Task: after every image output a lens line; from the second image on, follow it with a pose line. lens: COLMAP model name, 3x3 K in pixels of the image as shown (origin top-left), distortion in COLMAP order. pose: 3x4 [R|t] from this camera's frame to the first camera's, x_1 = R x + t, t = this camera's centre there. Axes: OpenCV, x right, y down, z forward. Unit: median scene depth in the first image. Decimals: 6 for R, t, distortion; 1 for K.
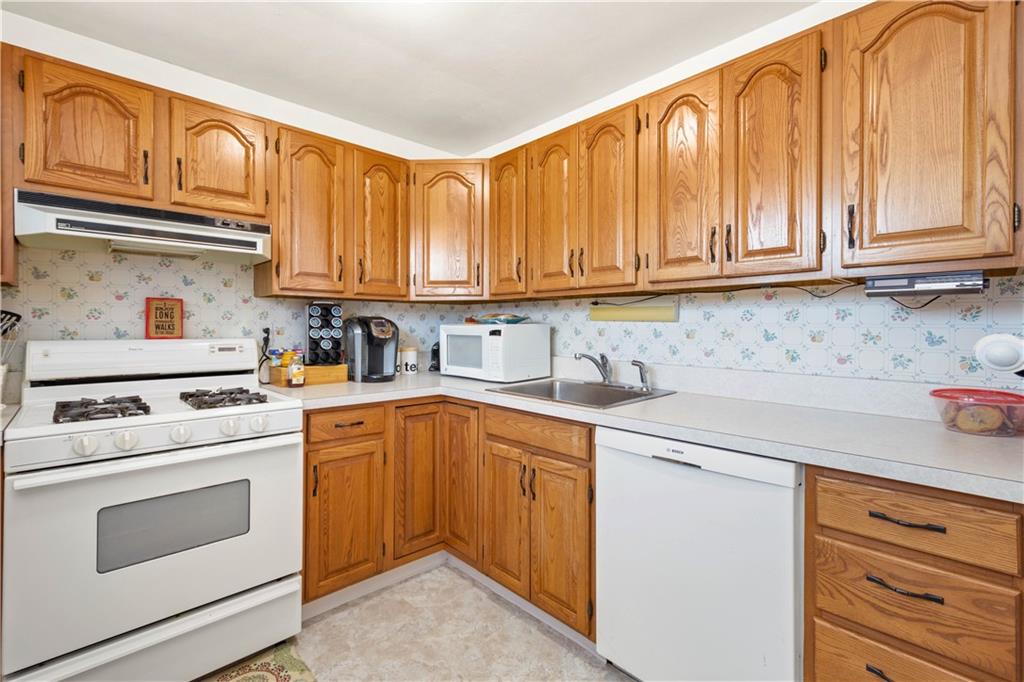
lens RADIAL K [[453.6, 0, 512.8], [0, 453.6, 323.4], [0, 0, 1]] dist [0.000532, -0.000399]
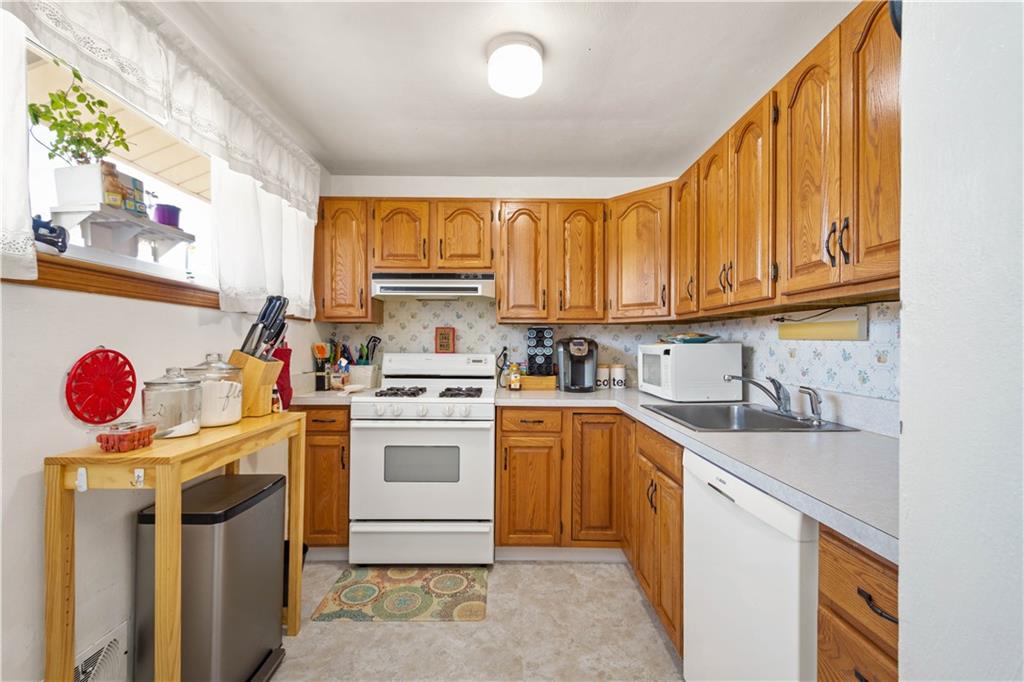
lens RADIAL K [[451.0, 0, 512.0], [0, 451.0, 341.0], [0, 0, 1]] dist [0.000581, -0.000111]
pose [[0.727989, -0.004550, -0.685574, 0.445515], [0.001808, 0.999987, -0.004718, -0.000290], [0.685587, 0.002195, 0.727988, 0.021610]]
